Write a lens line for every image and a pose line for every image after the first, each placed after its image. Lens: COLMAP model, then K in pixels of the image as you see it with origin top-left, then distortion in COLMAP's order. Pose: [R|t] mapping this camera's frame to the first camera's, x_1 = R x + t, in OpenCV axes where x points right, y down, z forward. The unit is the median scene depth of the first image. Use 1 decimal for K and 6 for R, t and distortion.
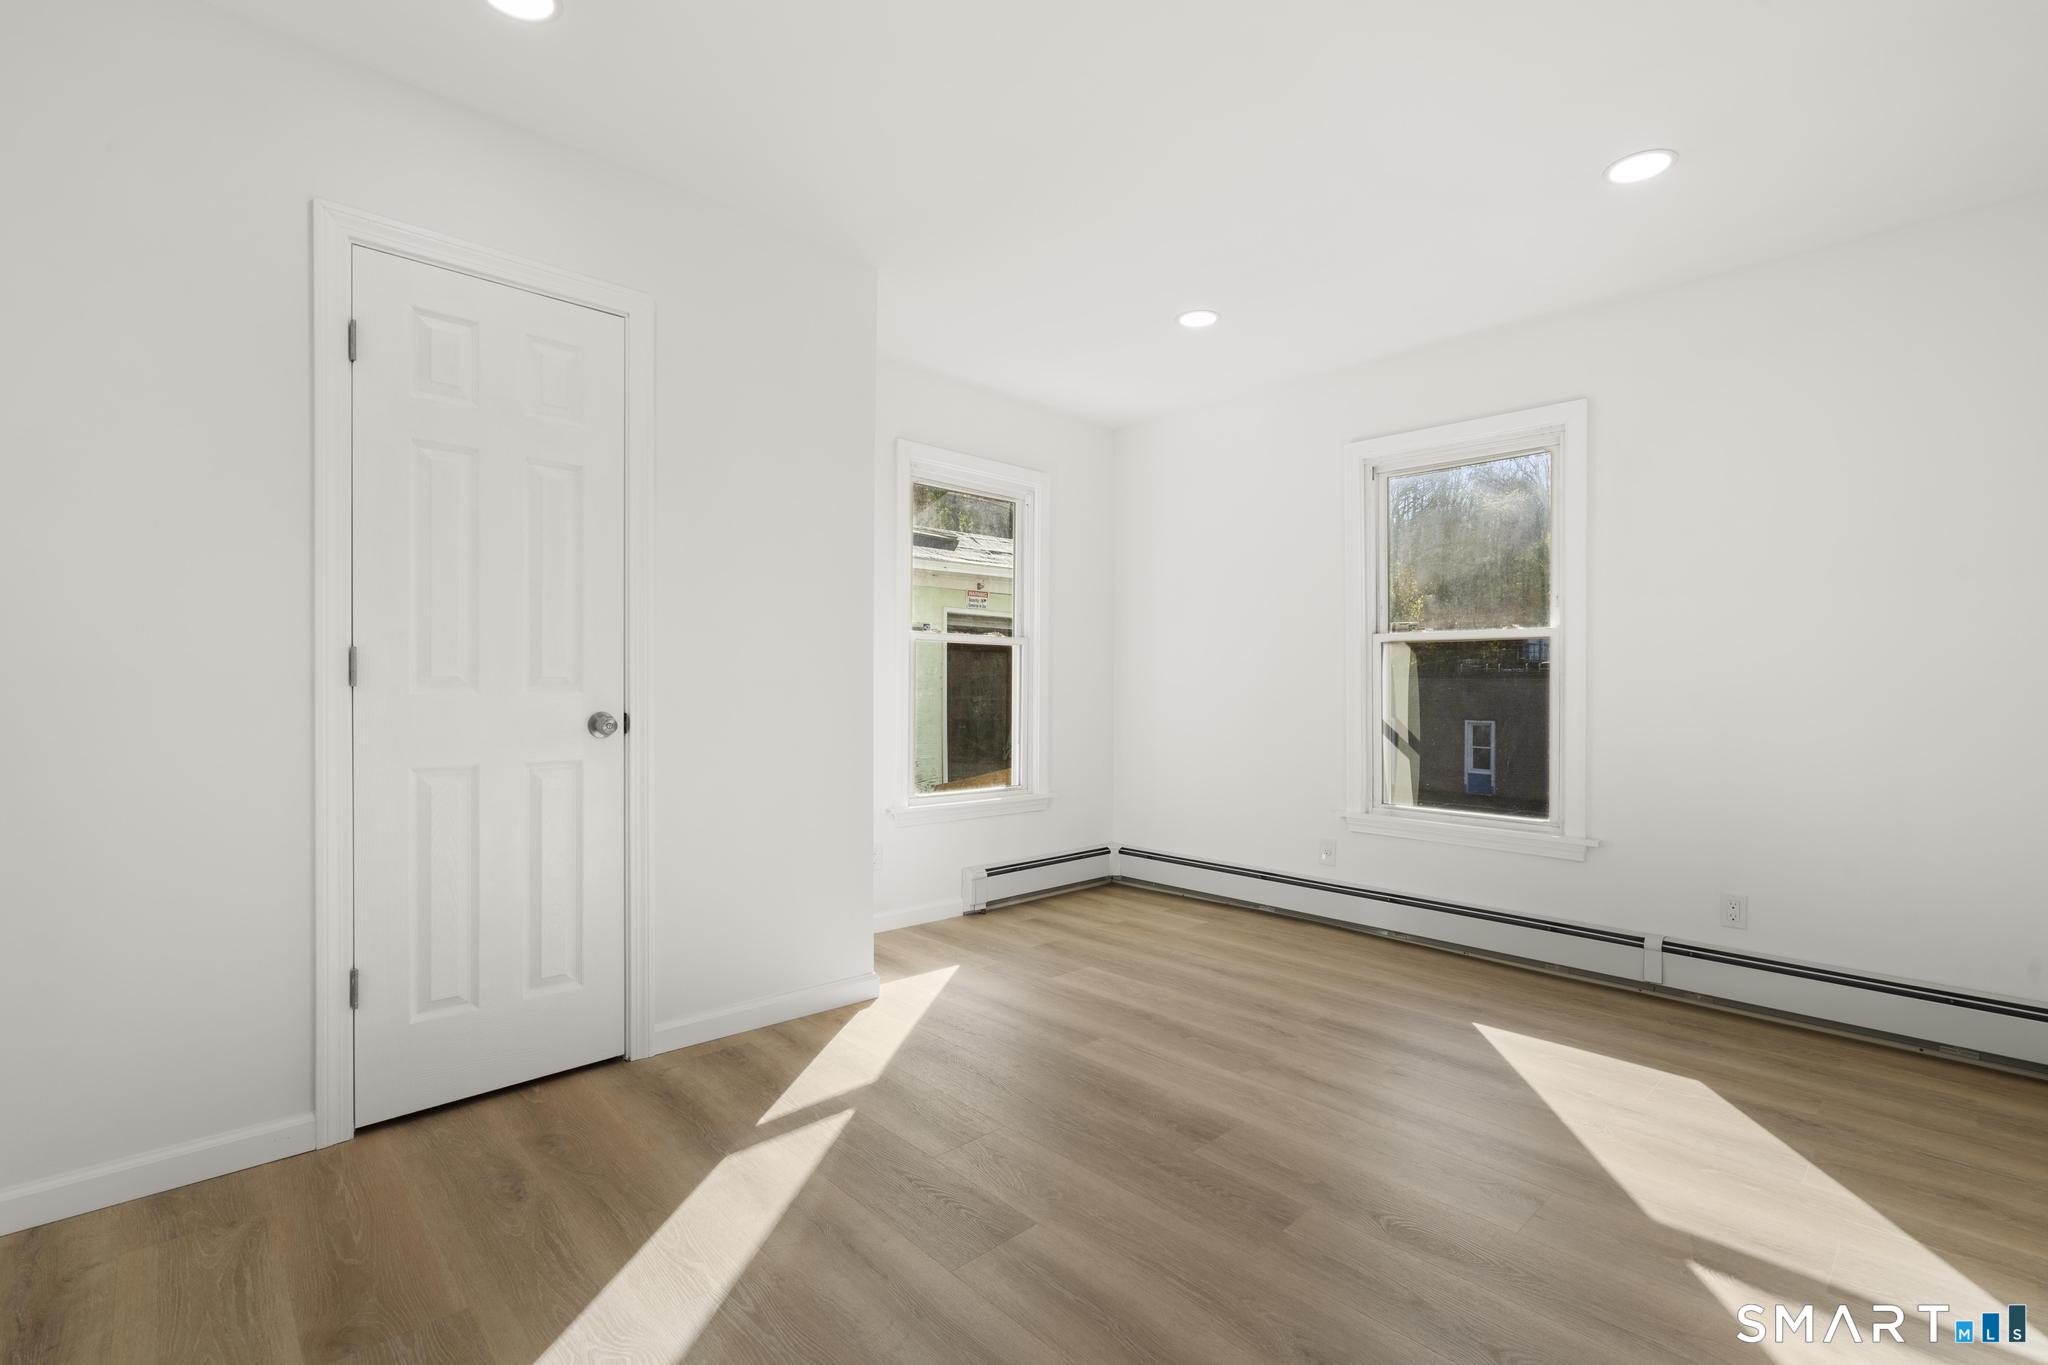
lens RADIAL K [[919.0, 0, 1024.1], [0, 919.0, 688.0], [0, 0, 1]] dist [-0.014016, 0.007849]
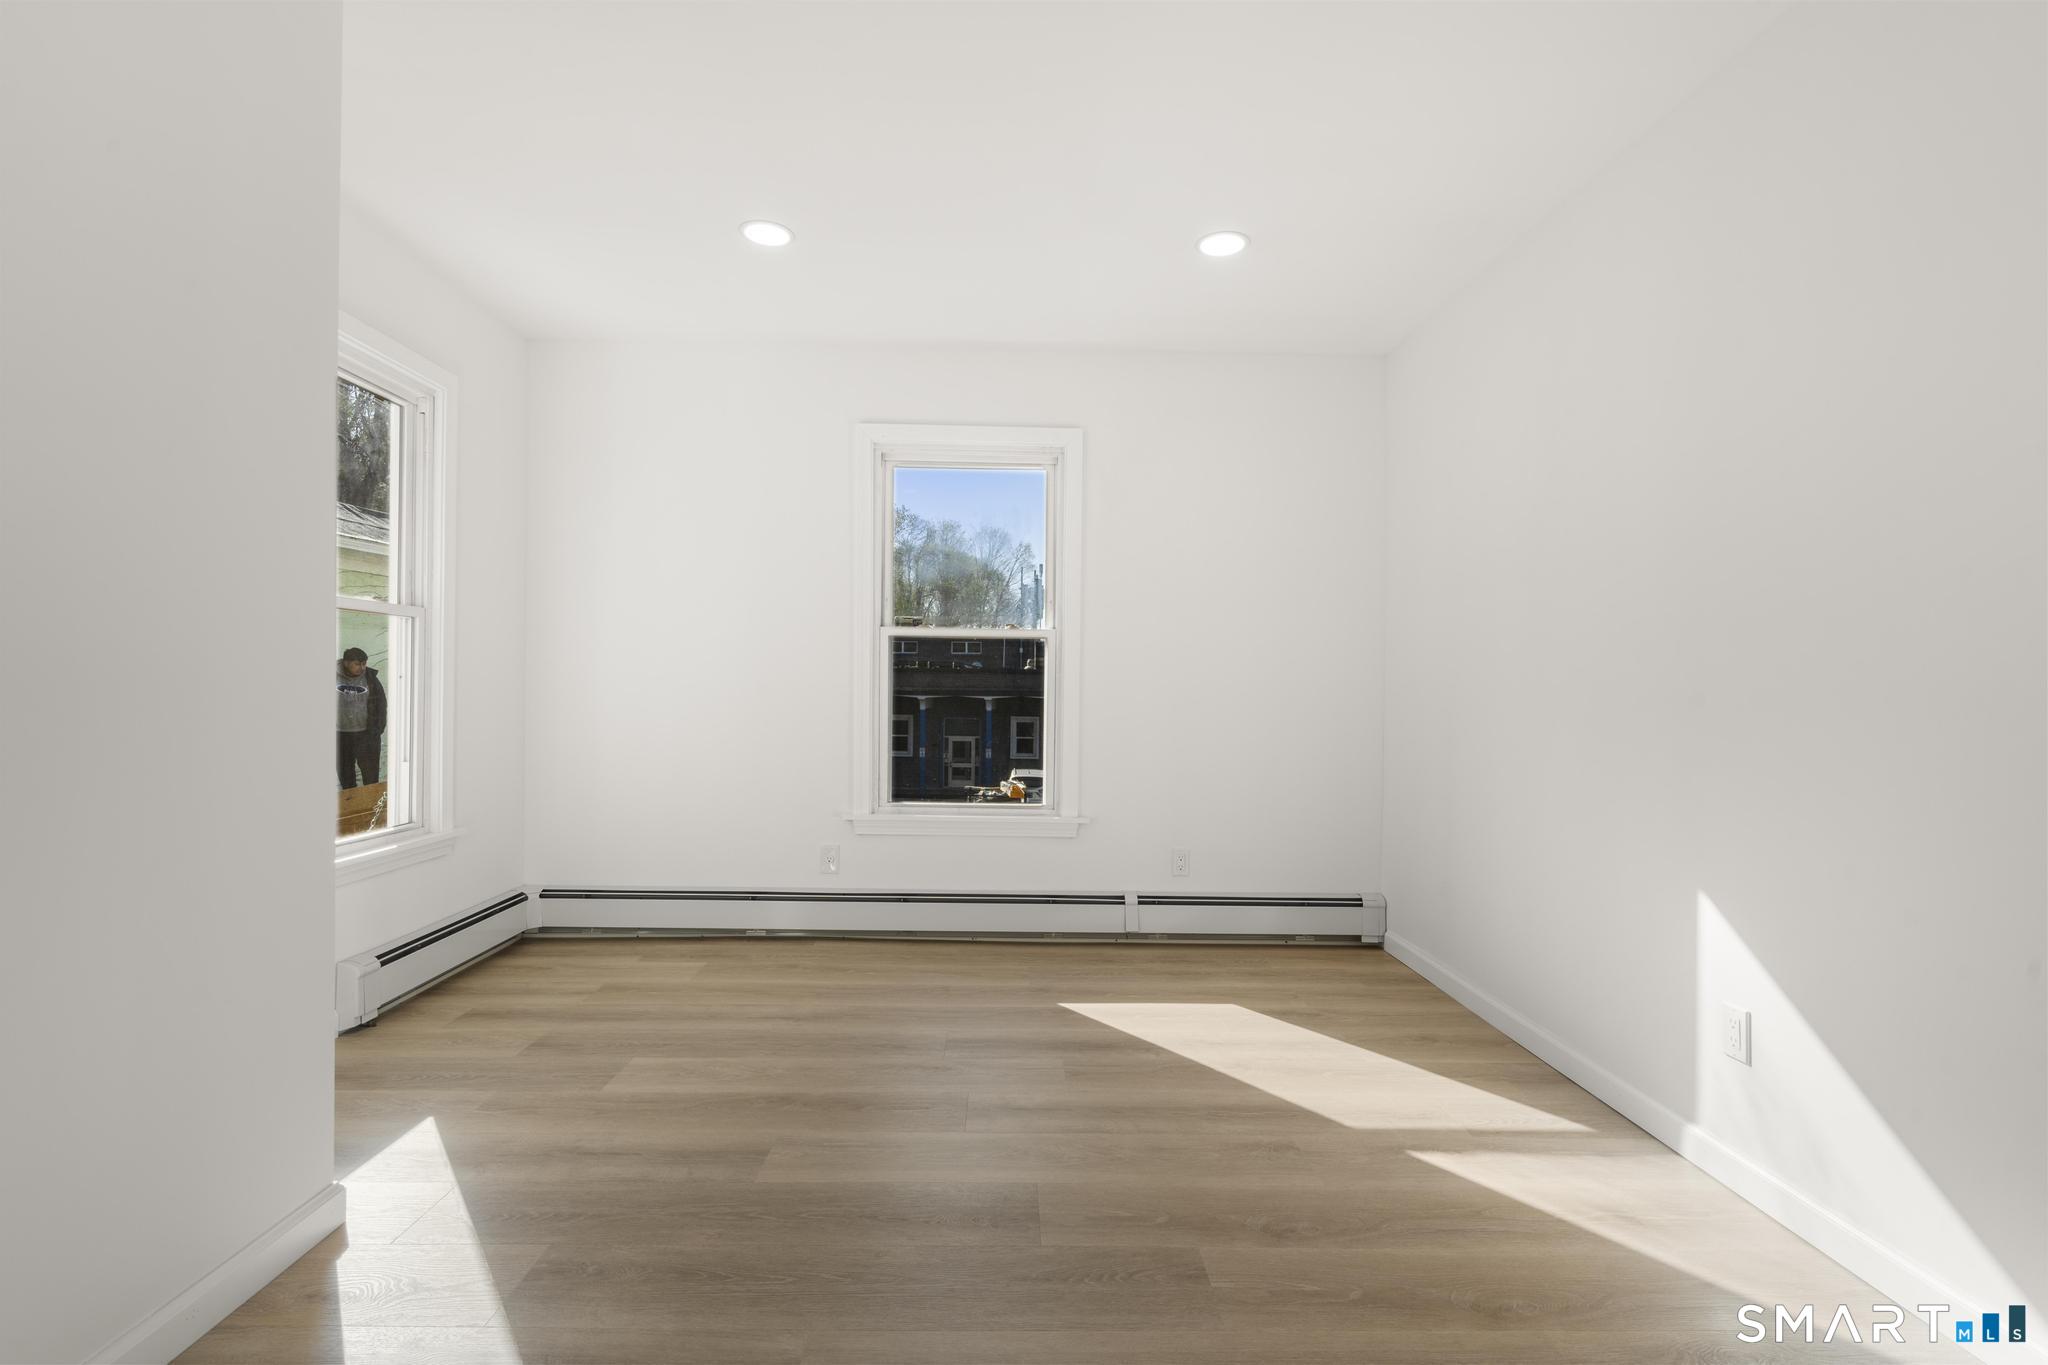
lens RADIAL K [[919.0, 0, 1024.1], [0, 919.0, 688.0], [0, 0, 1]] dist [-0.014016, 0.007849]
pose [[0.673085, -0.000640, 0.739565, -0.288773], [-0.006614, 0.999954, 0.006885, -0.002808], [-0.739535, -0.009526, 0.673050, 0.299645]]
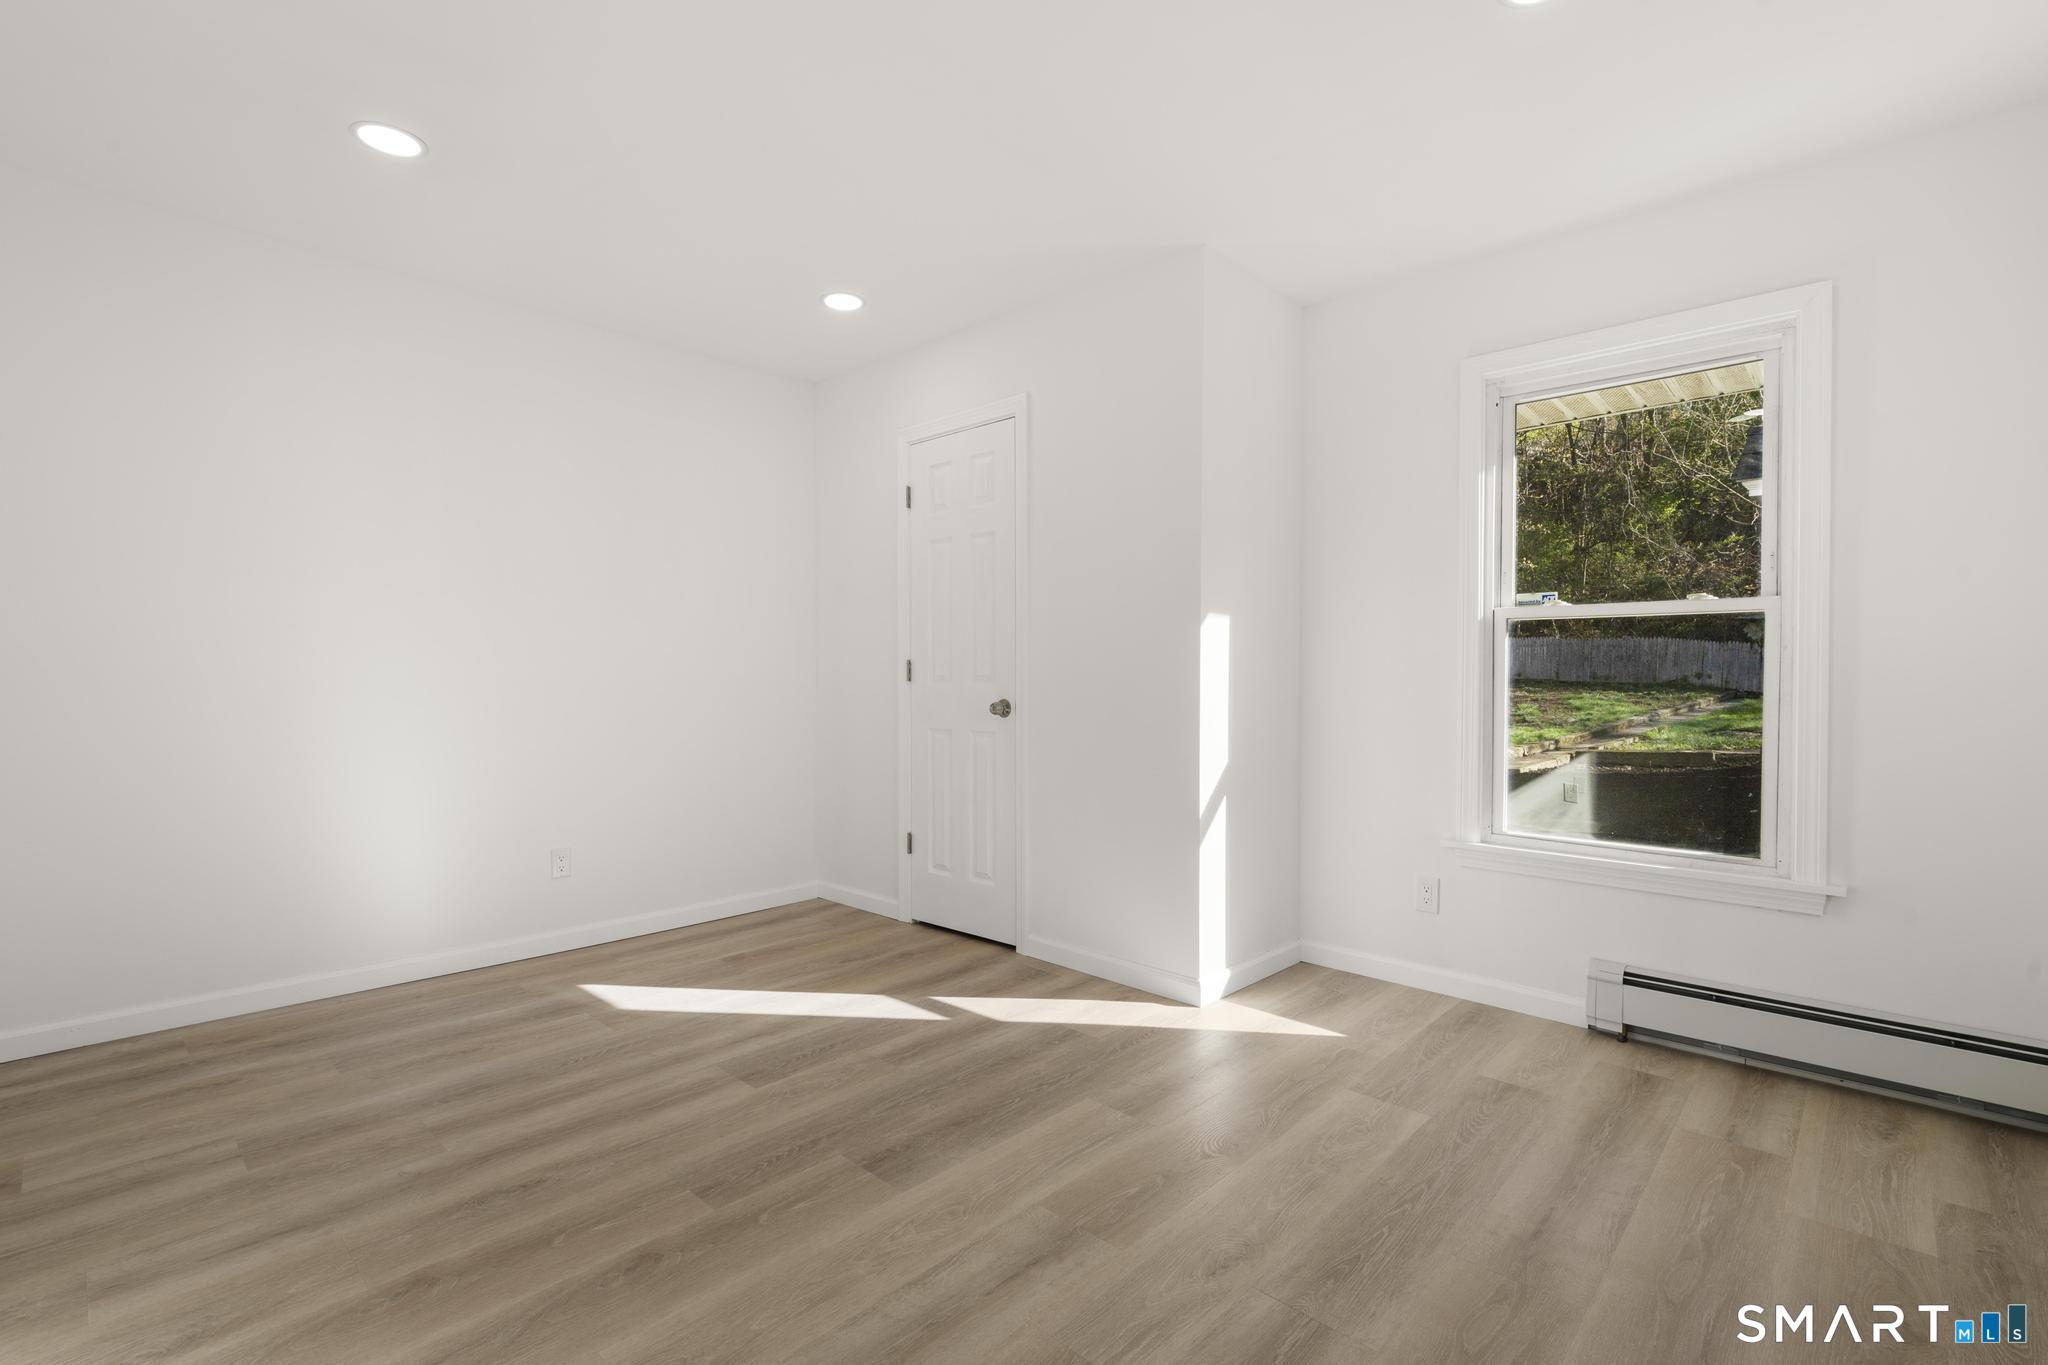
lens RADIAL K [[919.0, 0, 1024.1], [0, 919.0, 688.0], [0, 0, 1]] dist [-0.014016, 0.007849]
pose [[0.058167, 0.003618, -0.998300, 0.764657], [-0.007492, 0.999967, 0.003187, 0.003323], [0.998279, 0.007294, 0.058192, 0.743342]]
